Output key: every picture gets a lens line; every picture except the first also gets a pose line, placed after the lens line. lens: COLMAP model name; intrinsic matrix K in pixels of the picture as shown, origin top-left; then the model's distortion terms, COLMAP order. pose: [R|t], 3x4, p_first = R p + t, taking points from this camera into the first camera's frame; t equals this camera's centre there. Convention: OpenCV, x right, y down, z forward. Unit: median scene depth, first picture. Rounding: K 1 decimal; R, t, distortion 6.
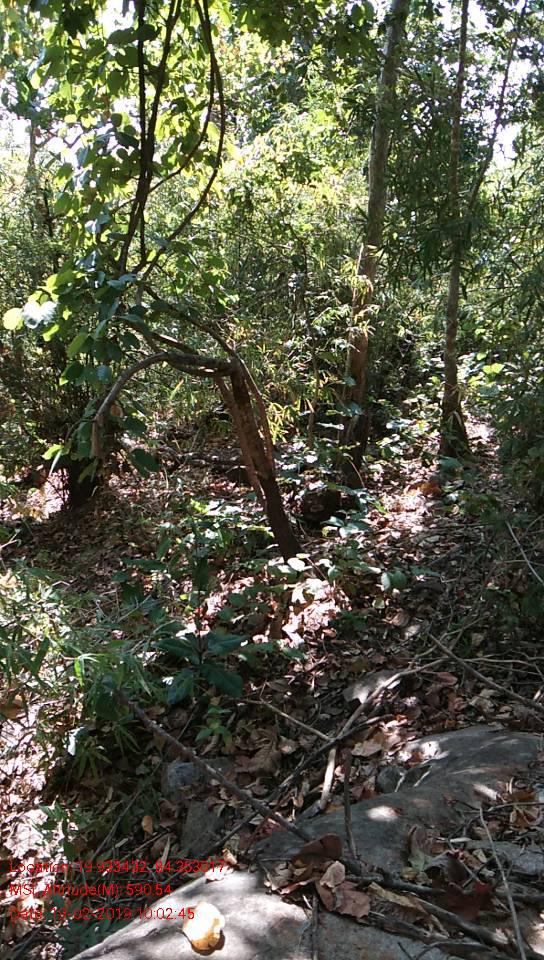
lens RADIAL K [[759.7, 0, 272.0], [0, 759.7, 480.0], [0, 0, 1]] dist [-0.011503, -0.012010]
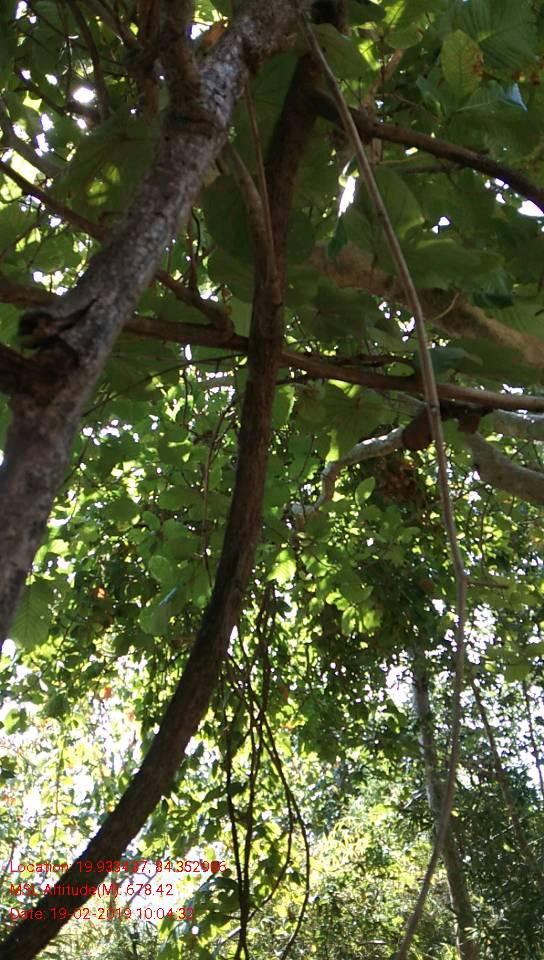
lens RADIAL K [[759.7, 0, 272.0], [0, 759.7, 480.0], [0, 0, 1]] dist [-0.011503, -0.012010]
pose [[0.980411, -0.195824, 0.021162, -0.023094], [0.147131, 0.656691, -0.739669, -0.008727], [0.130948, 0.728293, 0.672638, -0.104826]]
